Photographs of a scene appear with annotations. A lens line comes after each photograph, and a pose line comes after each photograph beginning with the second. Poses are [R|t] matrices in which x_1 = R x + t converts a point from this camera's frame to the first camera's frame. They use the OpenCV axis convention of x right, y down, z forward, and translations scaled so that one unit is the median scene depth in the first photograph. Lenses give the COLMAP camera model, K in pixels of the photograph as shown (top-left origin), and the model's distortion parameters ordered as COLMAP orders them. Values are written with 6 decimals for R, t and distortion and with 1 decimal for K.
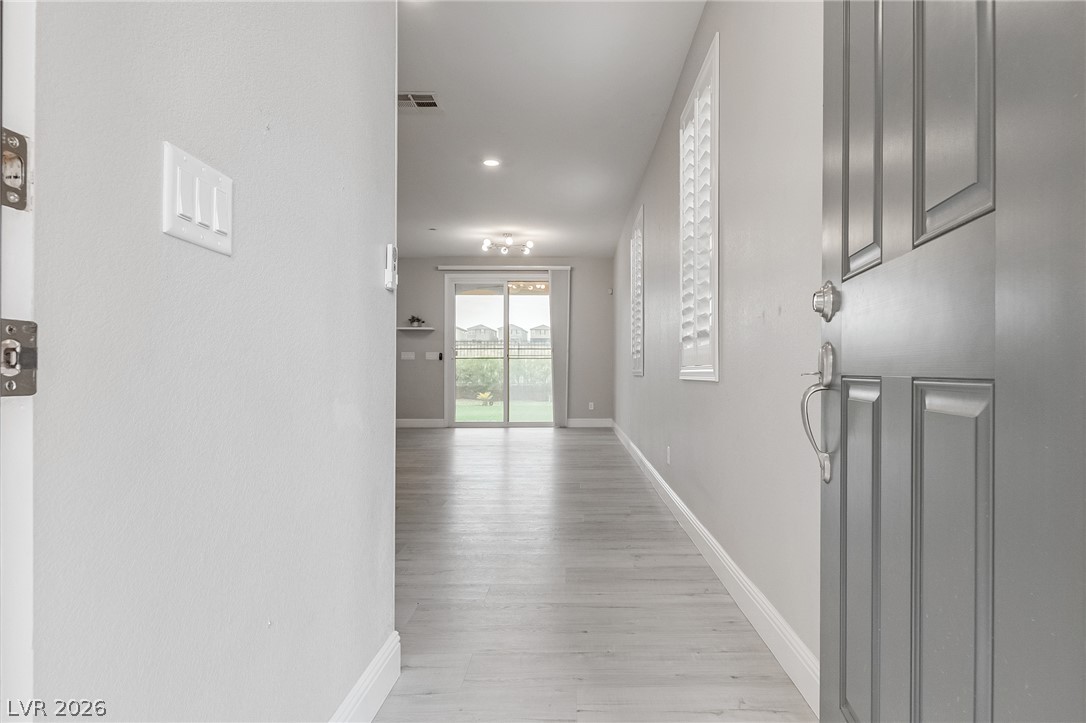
lens RADIAL K [[735.2, 0, 543.0], [0, 735.2, 361.5], [0, 0, 1]] dist [0.005438, 0.000210]
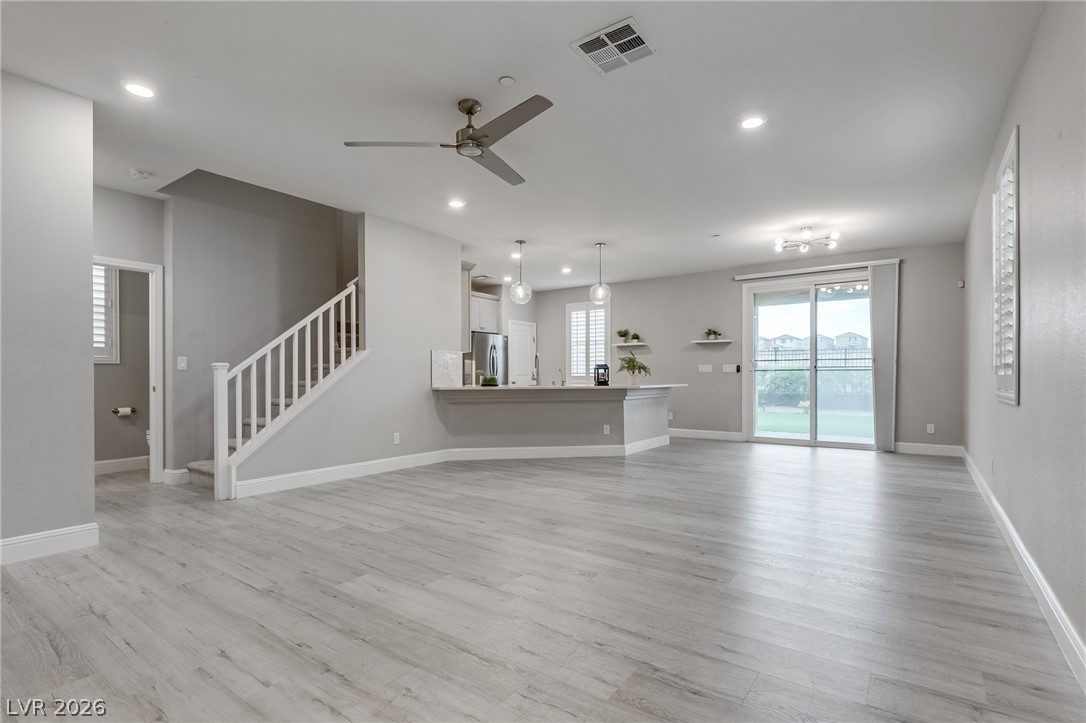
lens RADIAL K [[517.9, 0, 540.1], [0, 517.9, 376.5], [0, 0, 1]] dist [0.004227, -0.004890]
pose [[0.821591, -0.002073, -0.570073, 0.037686], [0.014483, 0.999747, 0.017237, -0.012440], [0.569893, -0.022418, 0.821413, 0.286909]]
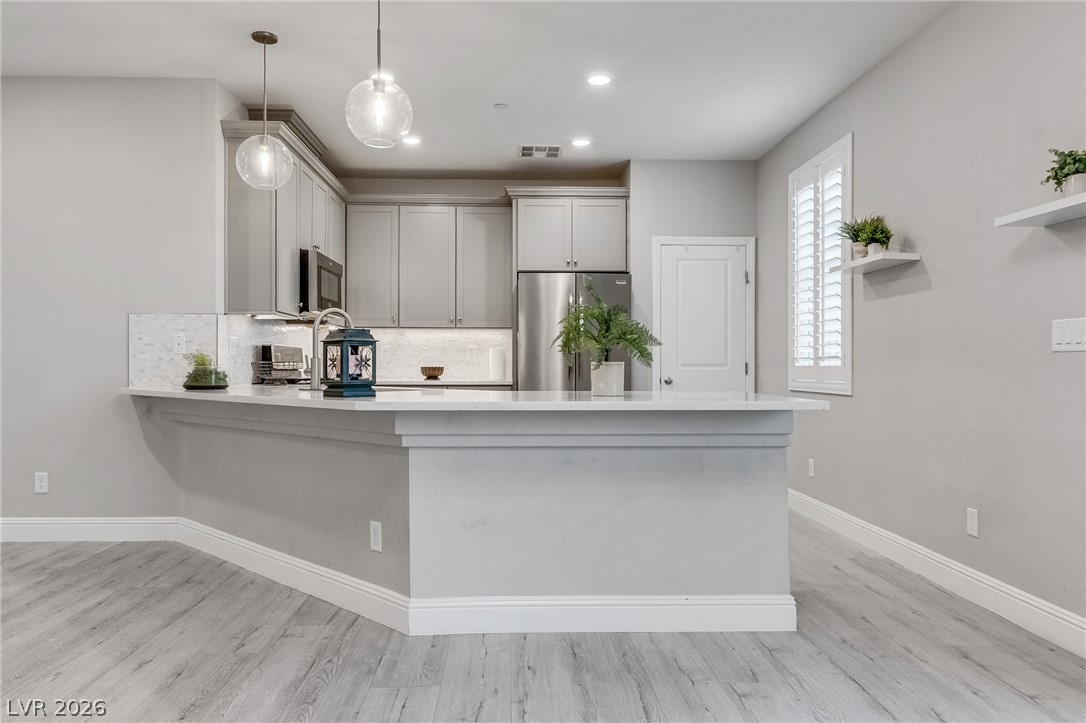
lens RADIAL K [[735.2, 0, 543.0], [0, 735.2, 361.5], [0, 0, 1]] dist [0.005438, 0.000210]
pose [[0.062460, -0.004732, -0.998036, 0.034389], [0.021469, 0.999764, -0.003397, -0.002009], [0.997817, -0.021215, 0.062547, 0.835111]]
